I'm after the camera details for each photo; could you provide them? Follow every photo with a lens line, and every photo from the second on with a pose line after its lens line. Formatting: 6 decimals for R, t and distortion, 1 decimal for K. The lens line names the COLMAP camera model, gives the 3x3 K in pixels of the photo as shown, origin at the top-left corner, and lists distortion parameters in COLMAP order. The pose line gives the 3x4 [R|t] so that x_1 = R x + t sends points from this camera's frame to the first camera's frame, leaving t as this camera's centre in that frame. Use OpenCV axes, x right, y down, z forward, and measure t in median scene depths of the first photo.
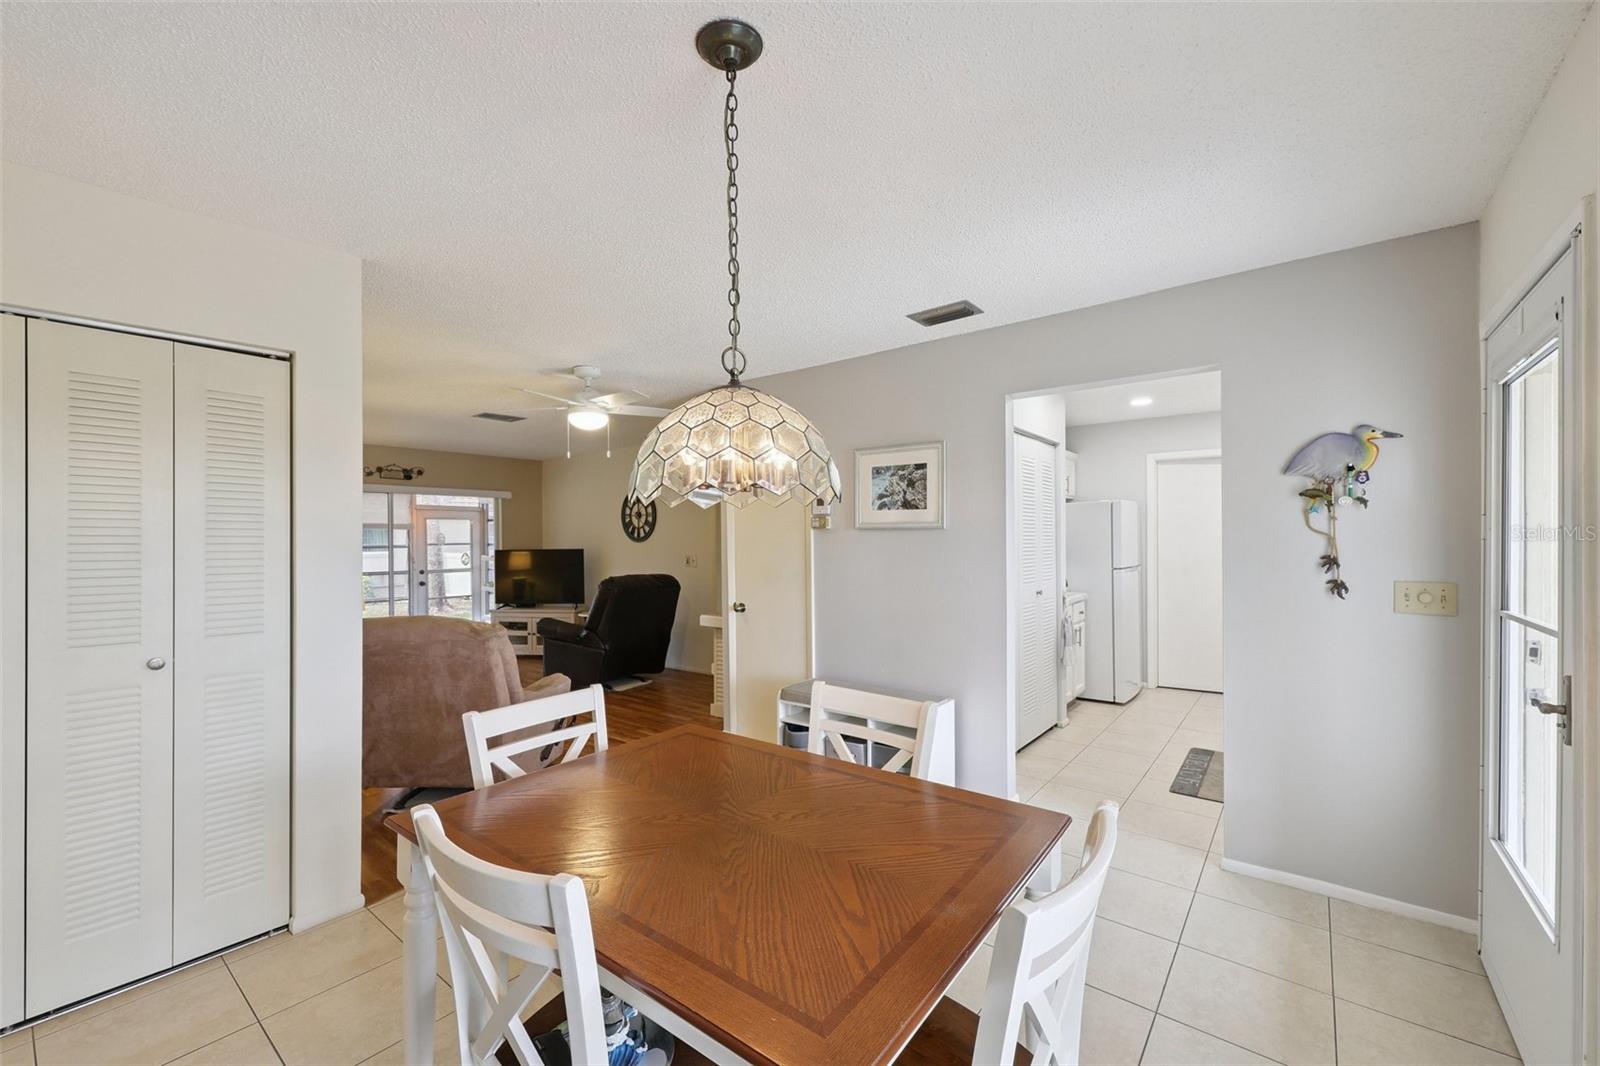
lens RADIAL K [[642.4, 0, 800.8], [0, 642.4, 538.5], [0, 0, 1]] dist [0.000782, -0.000115]
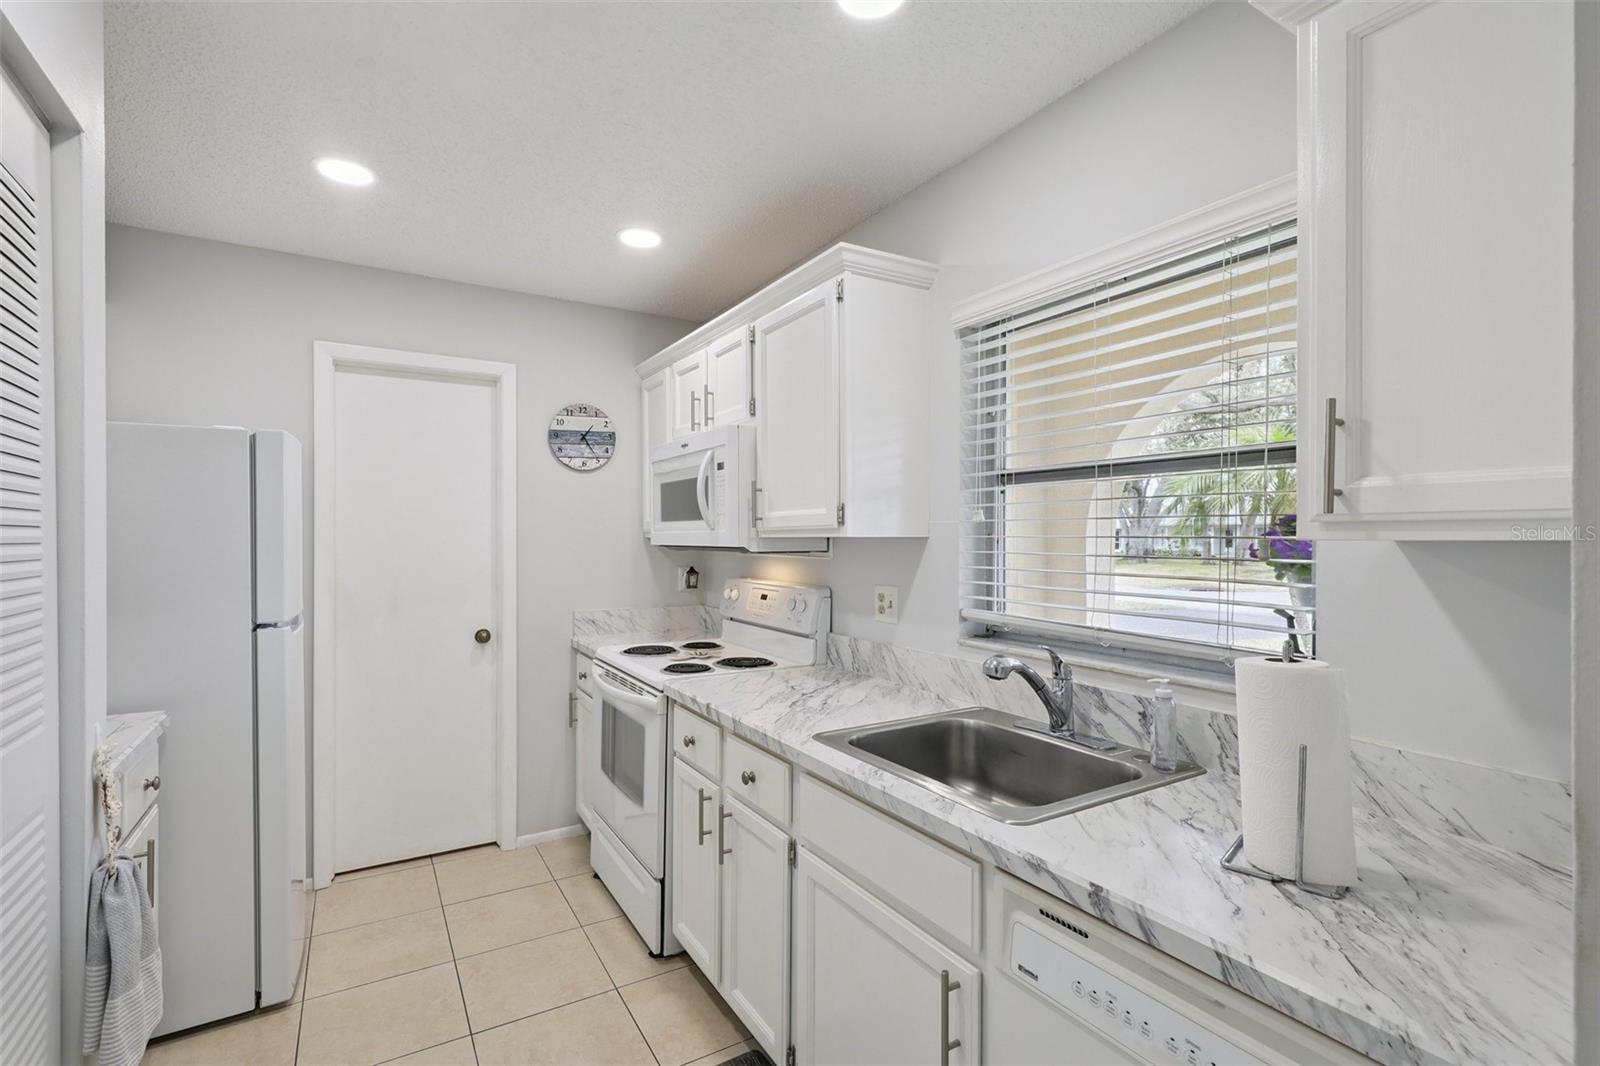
lens RADIAL K [[733.5, 0, 800.0], [0, 733.5, 533.0], [0, 0, 1]] dist [0.000184, -0.000028]
pose [[0.346017, 0.007488, 0.938198, 0.313168], [-0.002778, 0.999972, -0.006956, -0.001819], [-0.938224, -0.000199, 0.346028, 0.853795]]
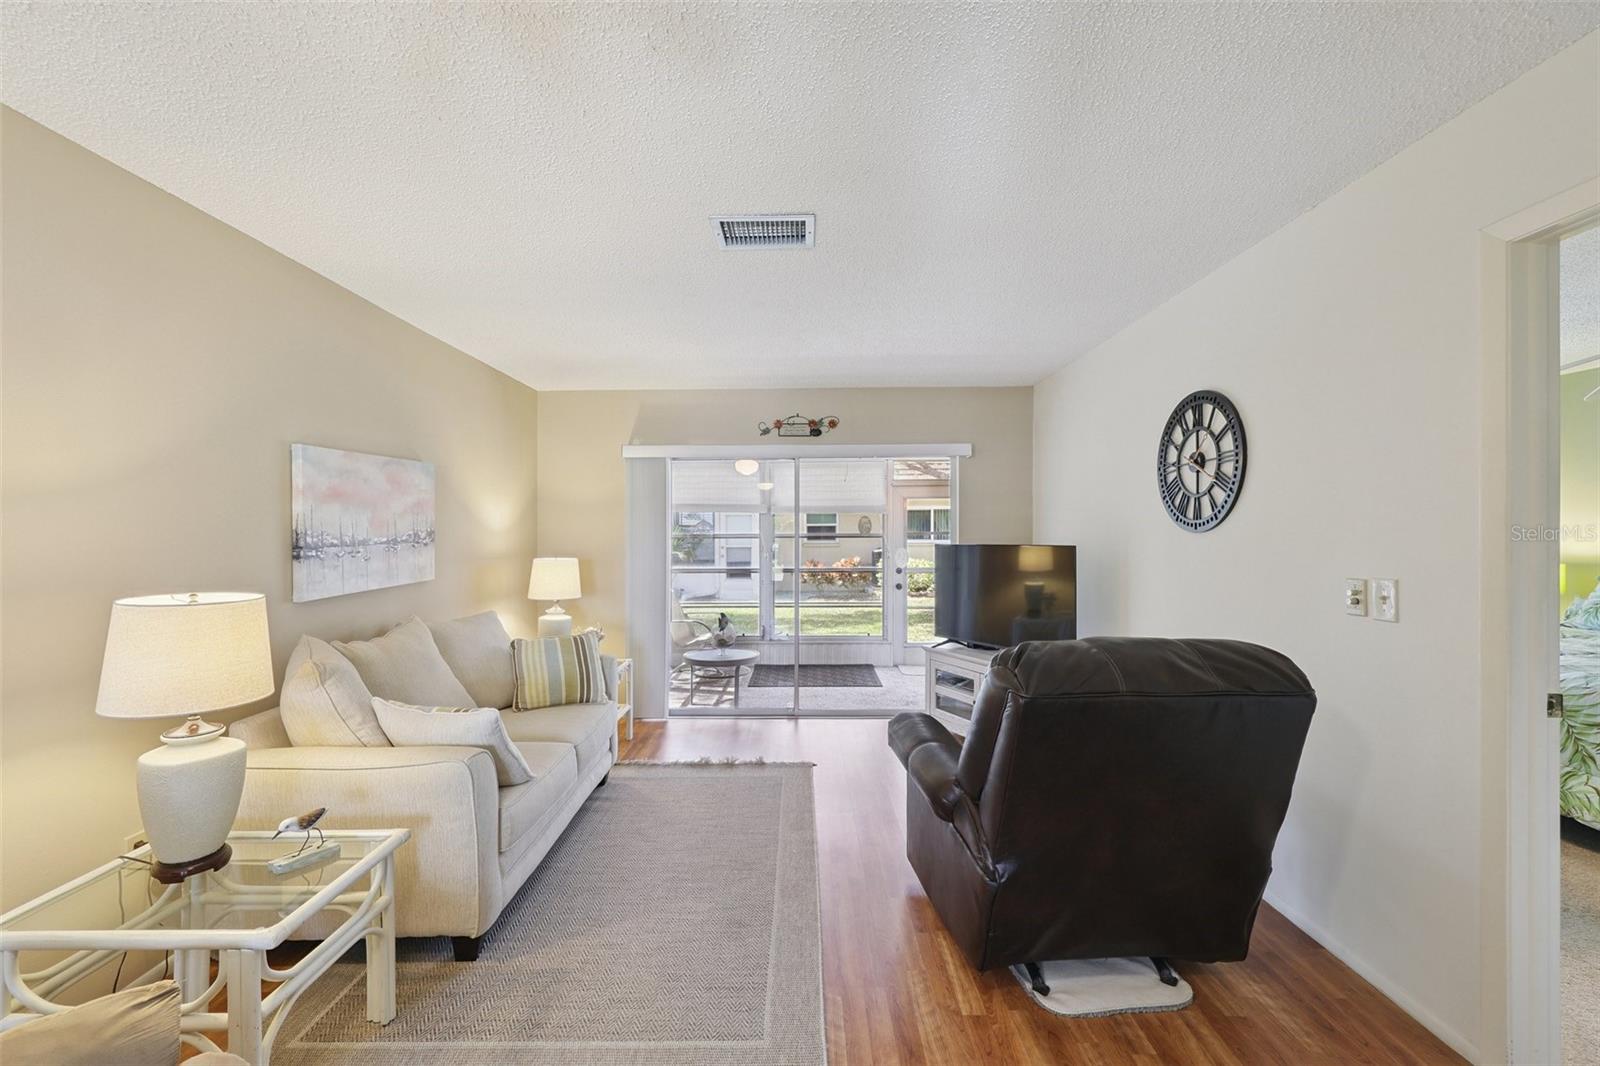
lens RADIAL K [[651.5, 0, 788.2], [0, 651.5, 531.3], [0, 0, 1]] dist [-0.000498, -0.000018]
pose [[0.600104, 0.004130, -0.799912, -0.172782], [0.002048, 0.999975, 0.006699, 0.005149], [0.799920, -0.005658, 0.600080, 1.129549]]
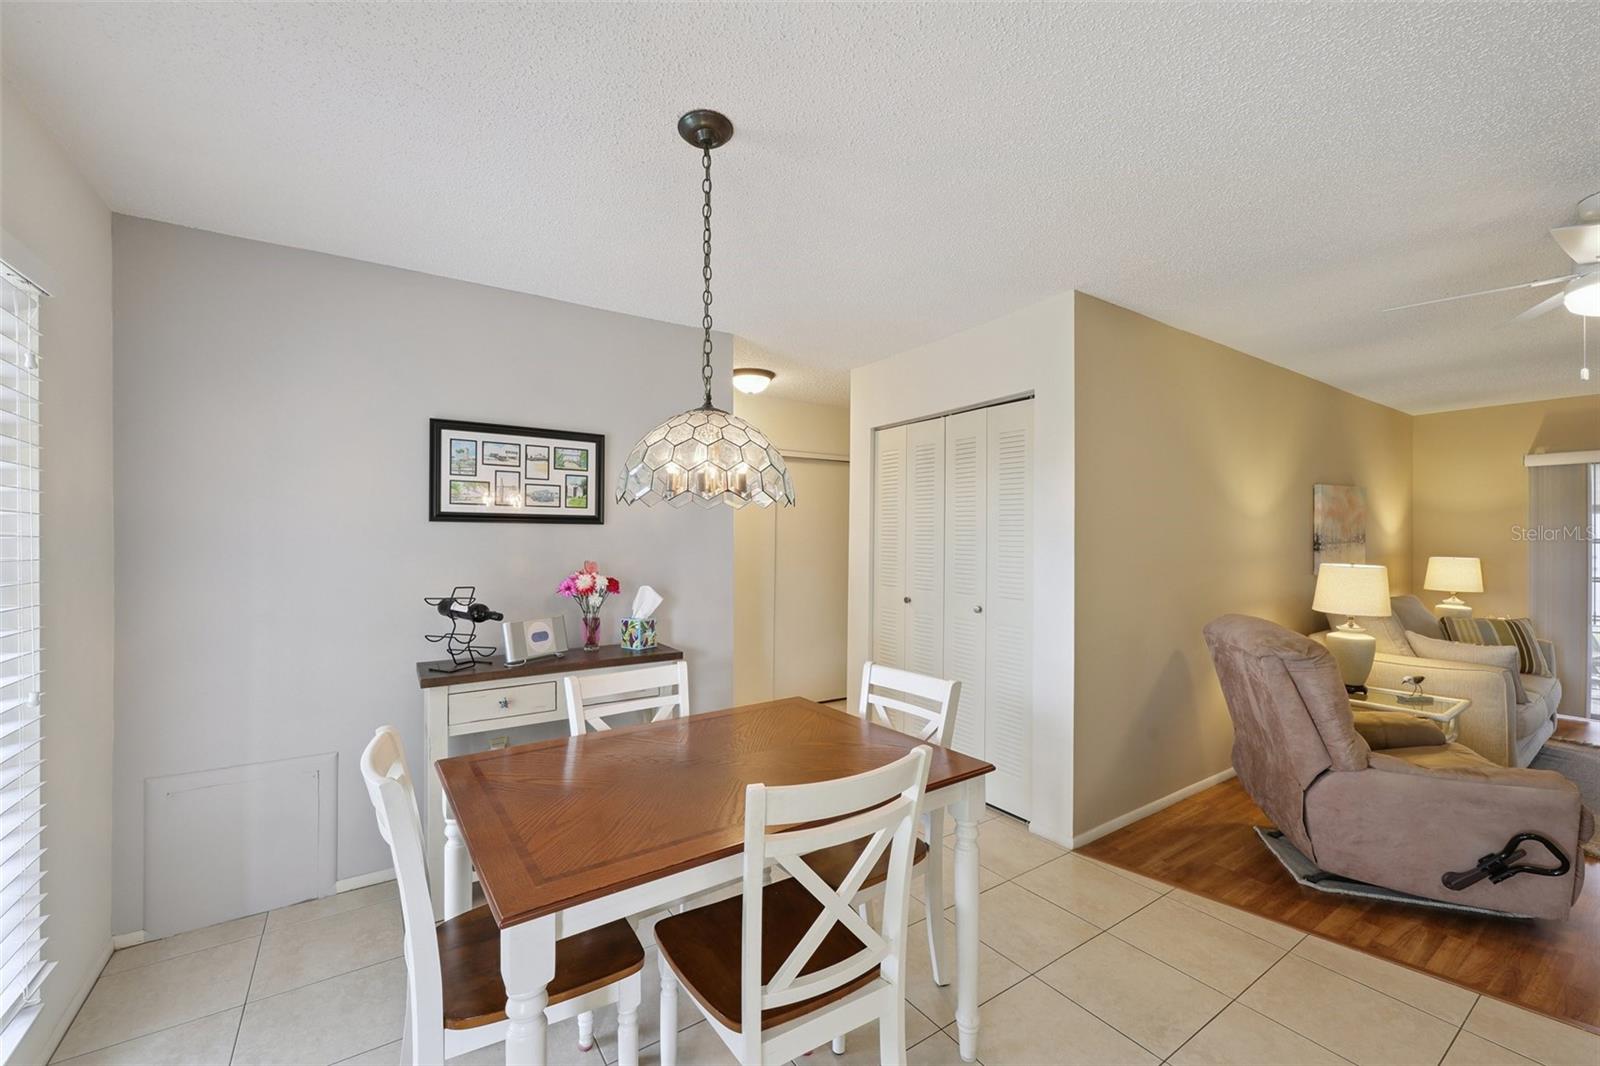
lens RADIAL K [[644.3, 0, 796.2], [0, 644.3, 537.2], [0, 0, 1]] dist [0.000026, -0.000017]
pose [[-0.309174, 0.005336, -0.950990, 0.384423], [0.005975, 0.999975, 0.003668, 0.003067], [0.950987, -0.004548, -0.309199, 0.585726]]
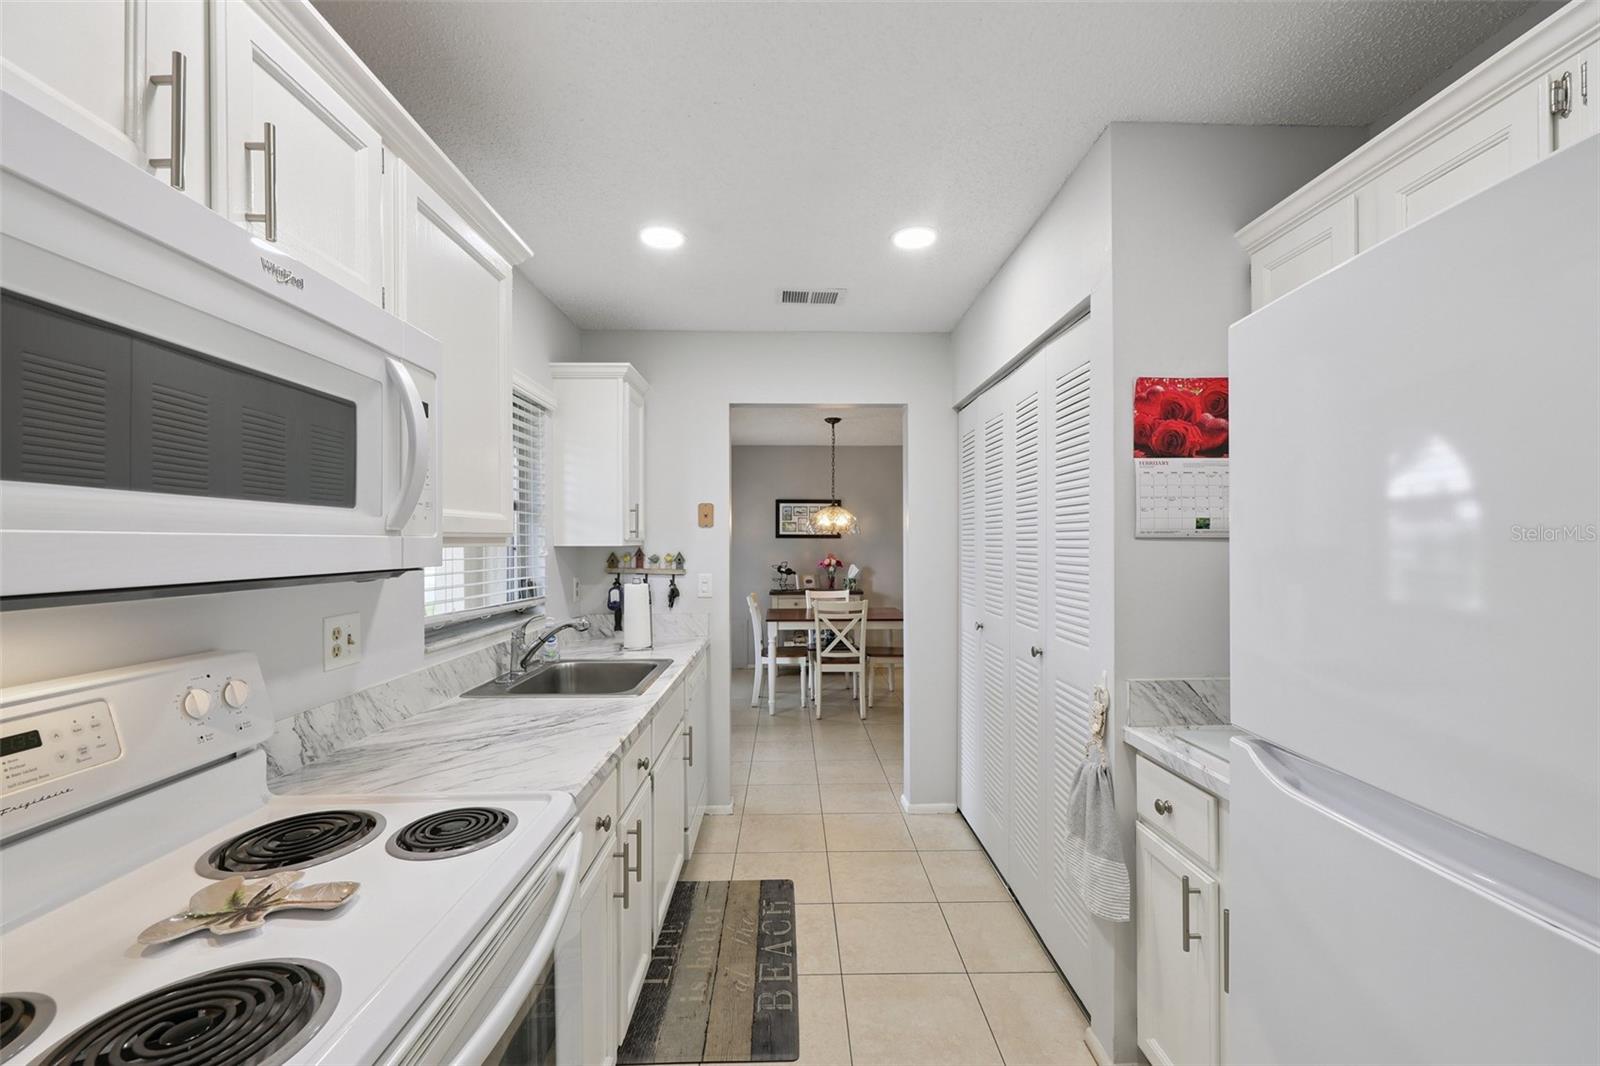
lens RADIAL K [[642.4, 0, 800.8], [0, 642.4, 538.5], [0, 0, 1]] dist [0.000782, -0.000115]
pose [[-0.772683, 0.003010, -0.634785, 1.000940], [0.006955, 0.999969, -0.003724, -0.005244], [0.634754, -0.007292, -0.772680, 1.525067]]
